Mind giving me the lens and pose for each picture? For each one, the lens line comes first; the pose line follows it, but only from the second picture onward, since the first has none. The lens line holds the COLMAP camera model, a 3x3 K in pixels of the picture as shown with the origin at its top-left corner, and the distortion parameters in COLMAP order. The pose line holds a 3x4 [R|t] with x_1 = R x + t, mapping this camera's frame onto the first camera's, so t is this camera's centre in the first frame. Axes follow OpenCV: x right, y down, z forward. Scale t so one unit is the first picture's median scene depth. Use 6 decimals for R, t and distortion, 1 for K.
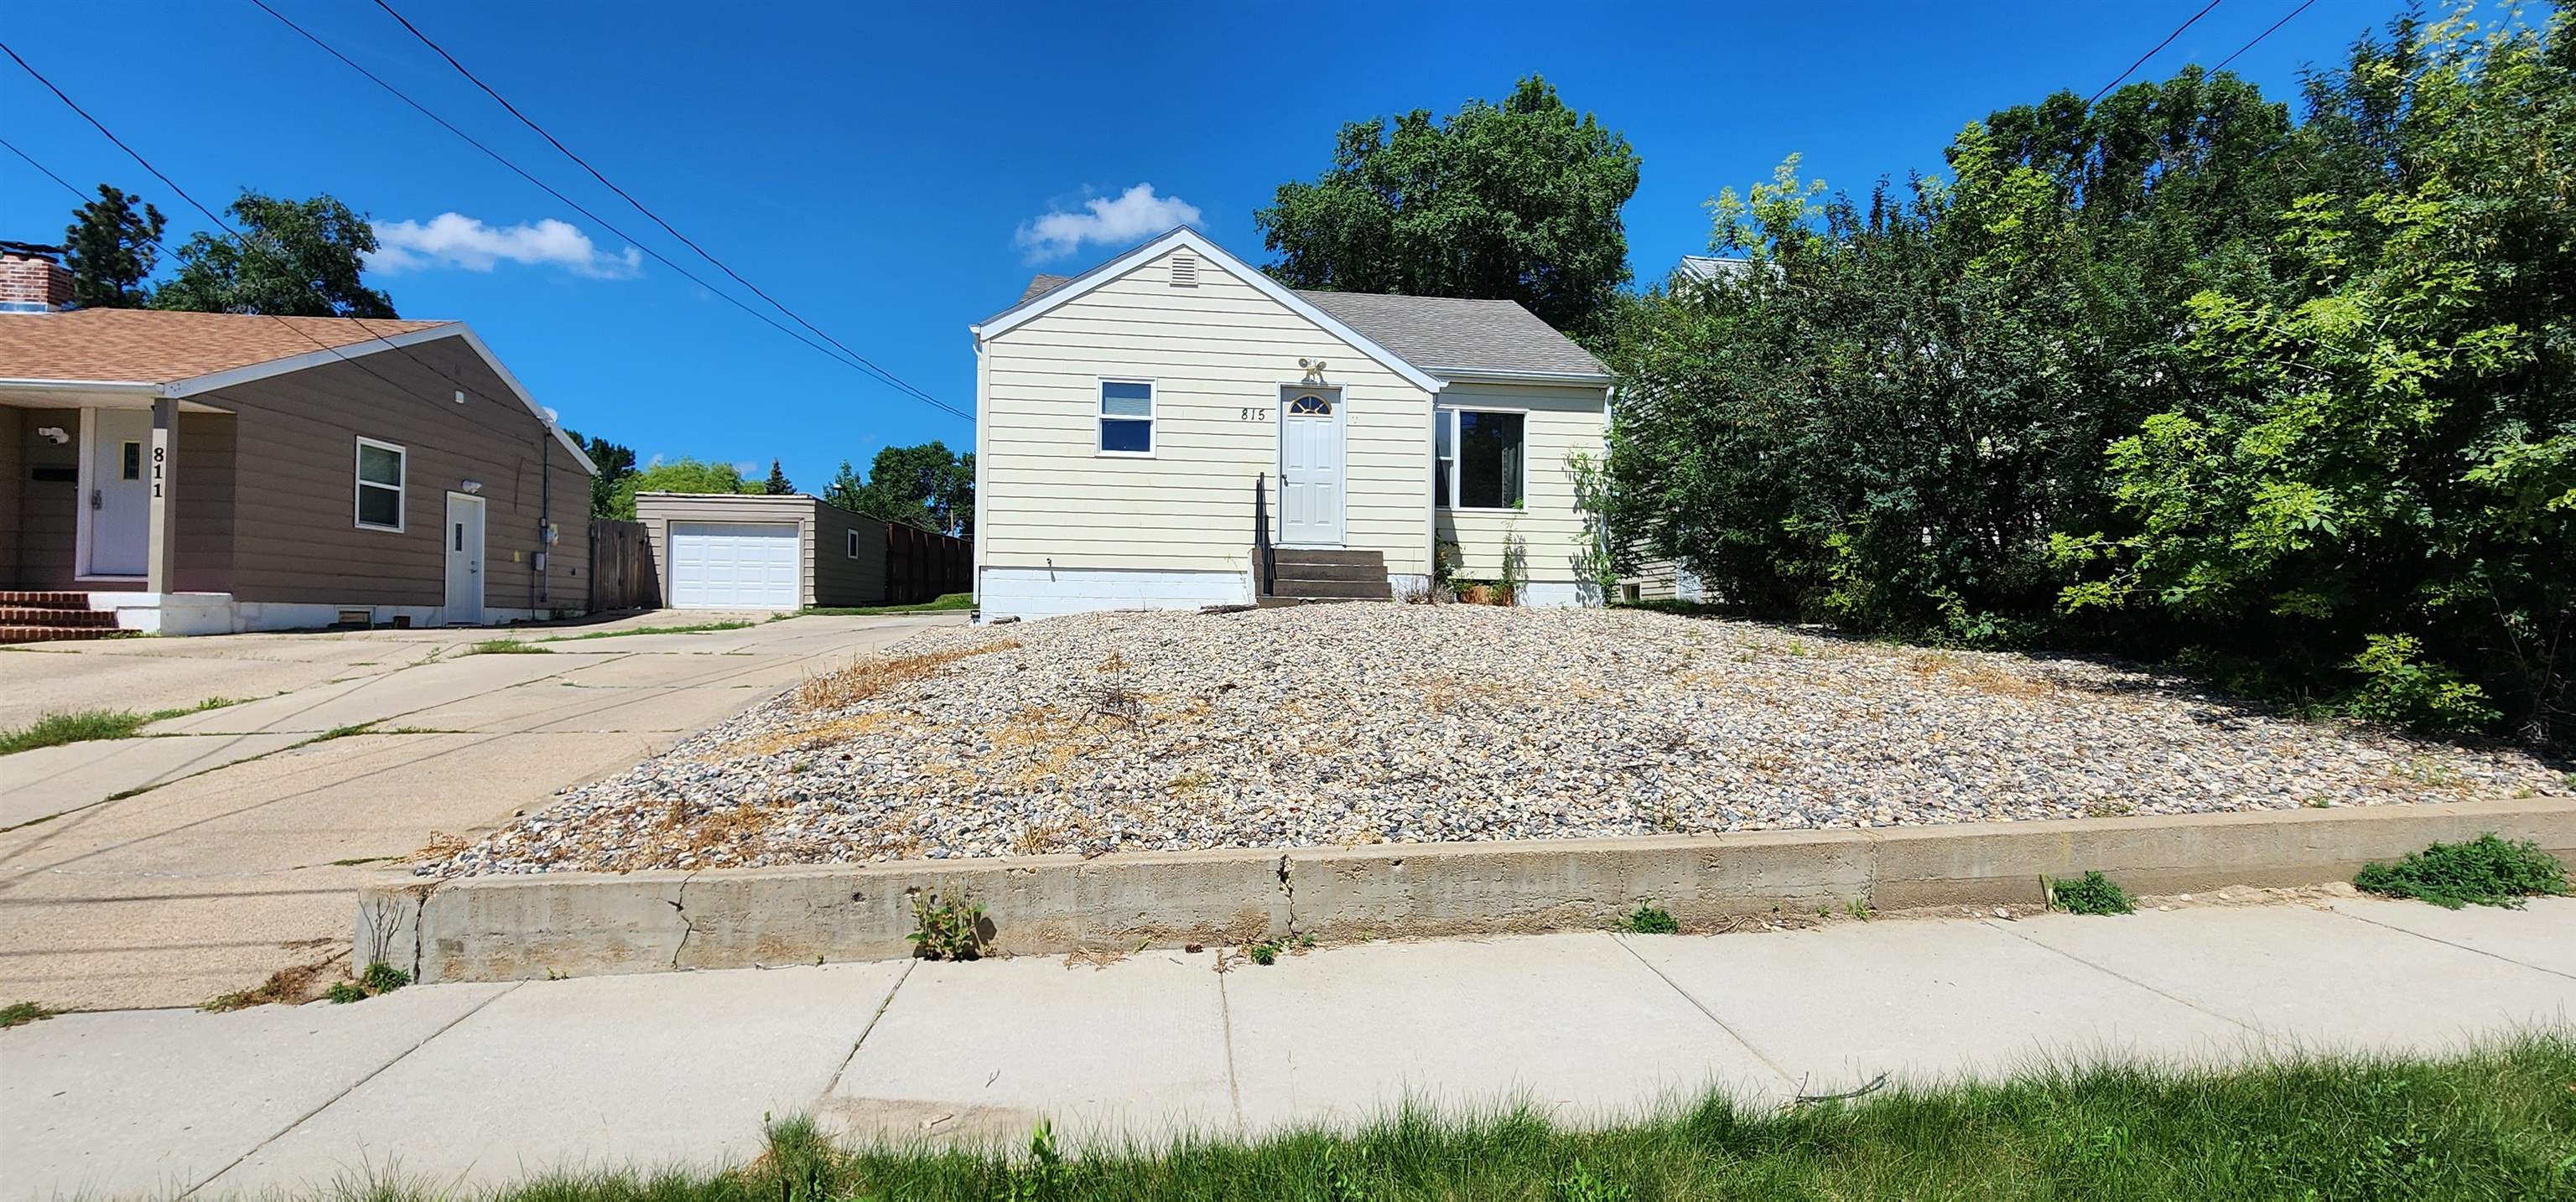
lens RADIAL K [[1050.8, 0, 1292.0], [0, 1050.8, 604.1], [0, 0, 1]] dist [-0.001103, 0.001419]
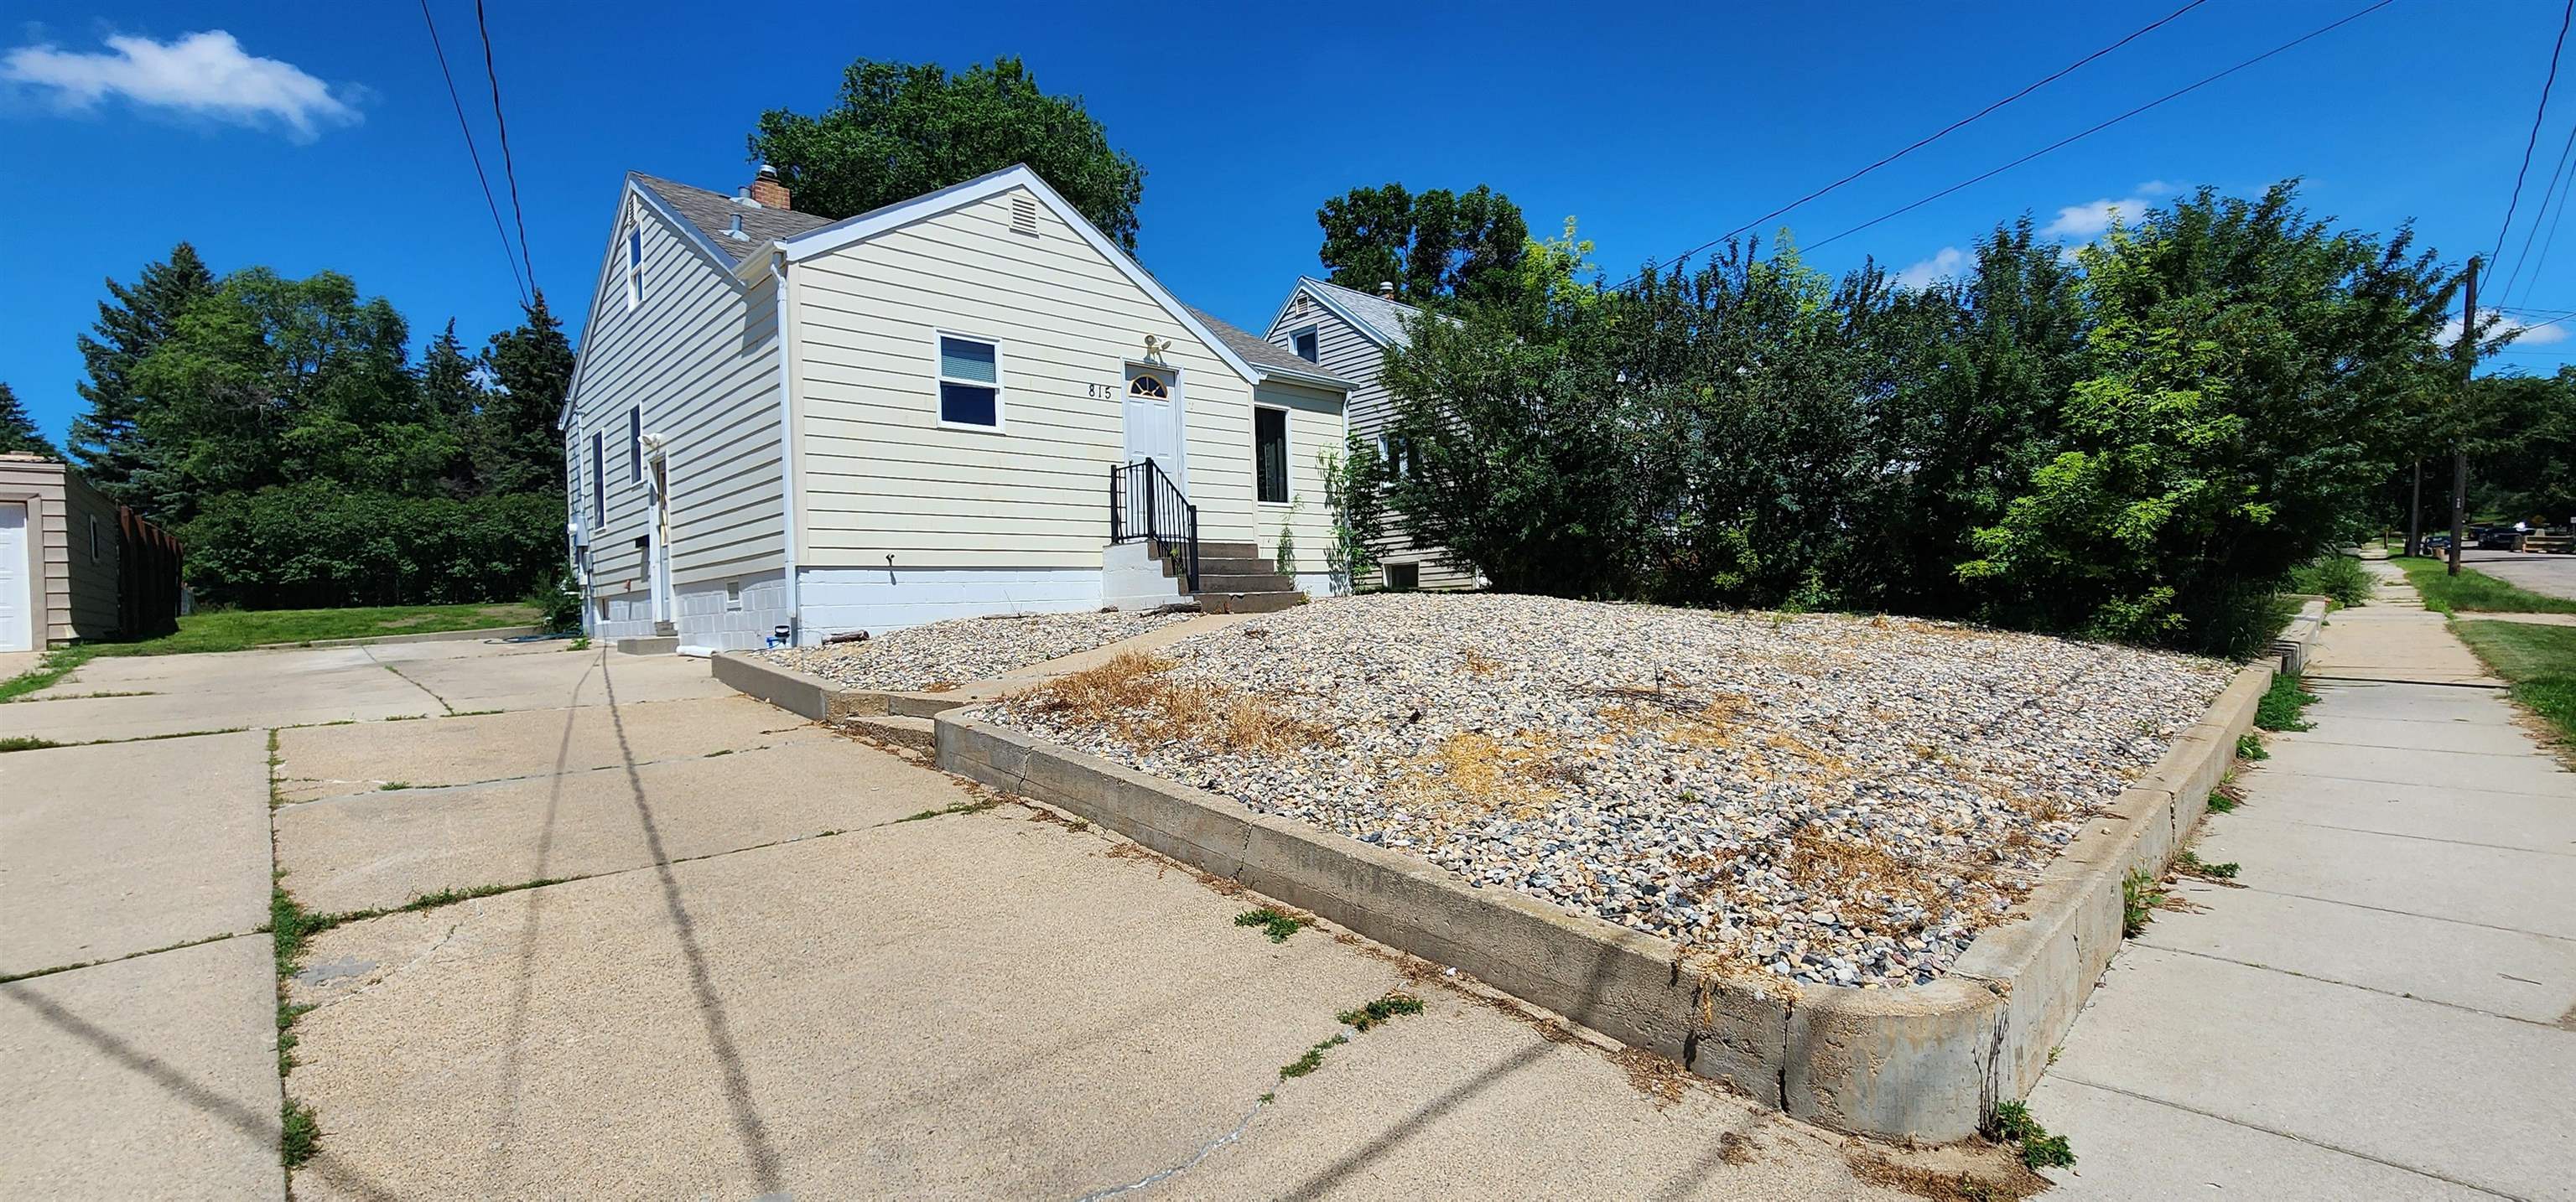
lens RADIAL K [[1050.8, 0, 1287.7], [0, 1050.8, 605.3], [0, 0, 1]] dist [-0.001103, 0.001419]
pose [[0.795366, -0.039549, 0.604838, -0.452742], [0.036480, 0.999184, 0.017363, -0.008923], [-0.605031, 0.008254, 0.796159, 0.192972]]
